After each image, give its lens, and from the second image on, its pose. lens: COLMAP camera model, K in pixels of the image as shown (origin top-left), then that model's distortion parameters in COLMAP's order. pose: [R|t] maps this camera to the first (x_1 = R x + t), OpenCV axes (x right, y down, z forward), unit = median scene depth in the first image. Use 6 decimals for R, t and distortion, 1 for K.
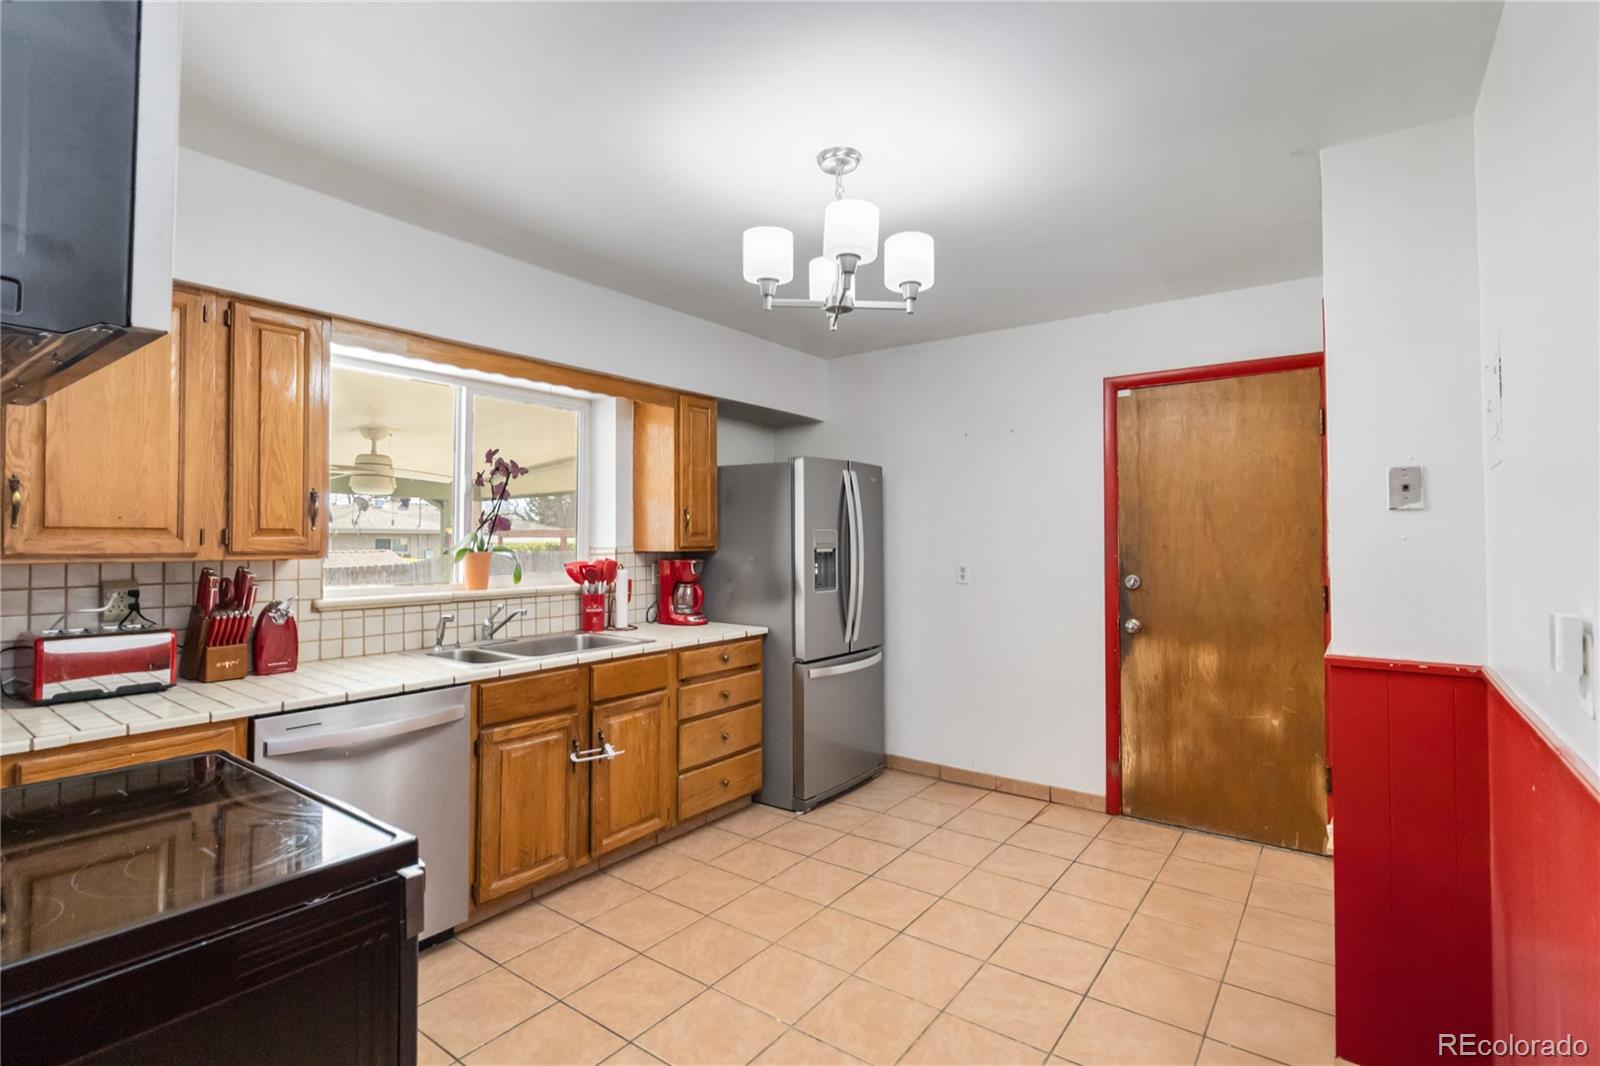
lens RADIAL K [[754.6, 0, 801.7], [0, 754.6, 525.8], [0, 0, 1]] dist [0.010142, 0.000492]
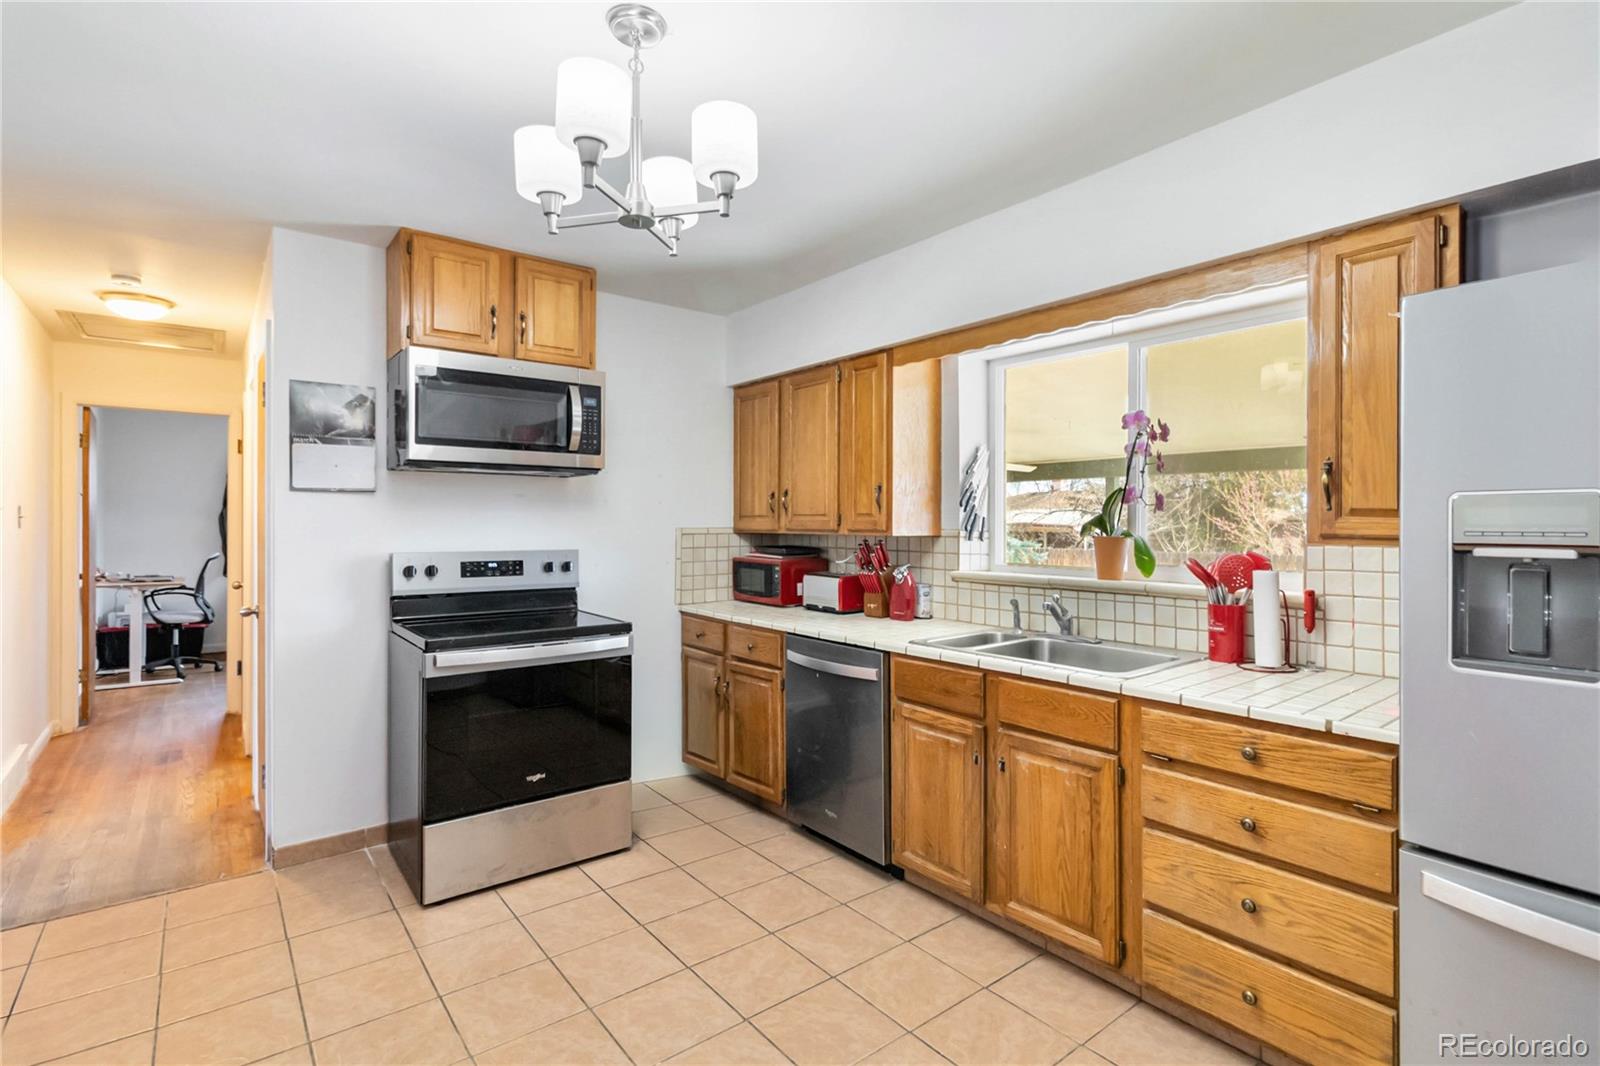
lens RADIAL K [[754.6, 0, 798.6], [0, 754.6, 529.8], [0, 0, 1]] dist [0.010142, 0.000492]
pose [[-0.254966, 0.008893, -0.966909, 0.529903], [0.017244, 0.999841, 0.004649, 0.018860], [0.966796, -0.015488, -0.255079, 0.945491]]
